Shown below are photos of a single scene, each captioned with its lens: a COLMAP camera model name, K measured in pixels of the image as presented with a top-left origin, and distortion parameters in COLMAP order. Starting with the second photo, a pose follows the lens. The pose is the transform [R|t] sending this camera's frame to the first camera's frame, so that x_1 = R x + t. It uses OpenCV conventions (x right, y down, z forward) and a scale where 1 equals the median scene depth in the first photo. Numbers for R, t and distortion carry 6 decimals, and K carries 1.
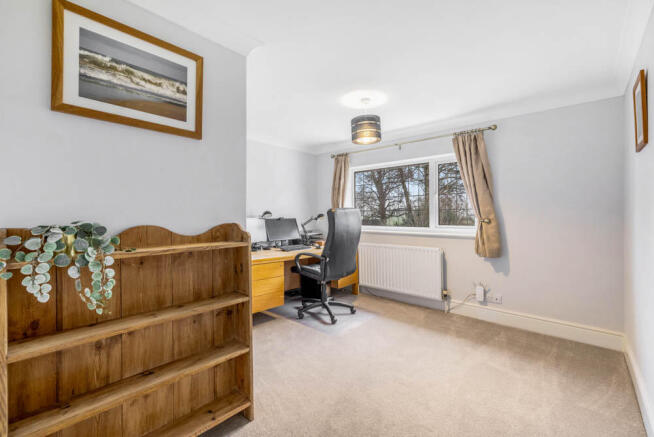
lens RADIAL K [[282.7, 0, 327.0], [0, 282.7, 218.5], [0, 0, 1]] dist [-0.000884, -0.000098]
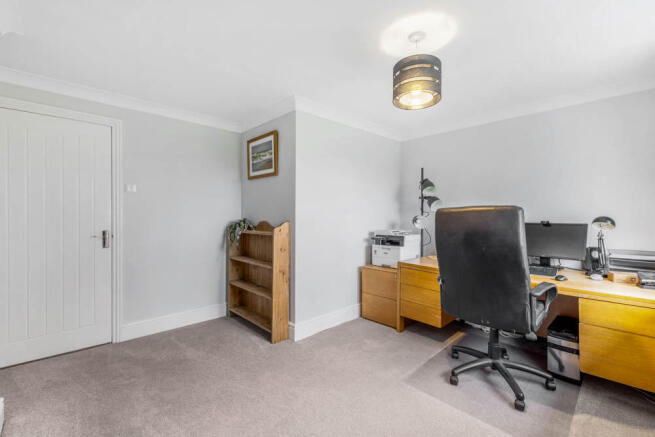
lens RADIAL K [[286.4, 0, 327.5], [0, 286.4, 218.5], [0, 0, 1]] dist [0.002050, 0.000747]
pose [[-0.069515, 0.015860, -0.997455, 1.441949], [-0.016992, 0.999710, 0.017080, -0.038588], [0.997436, 0.018136, -0.069225, 1.525311]]
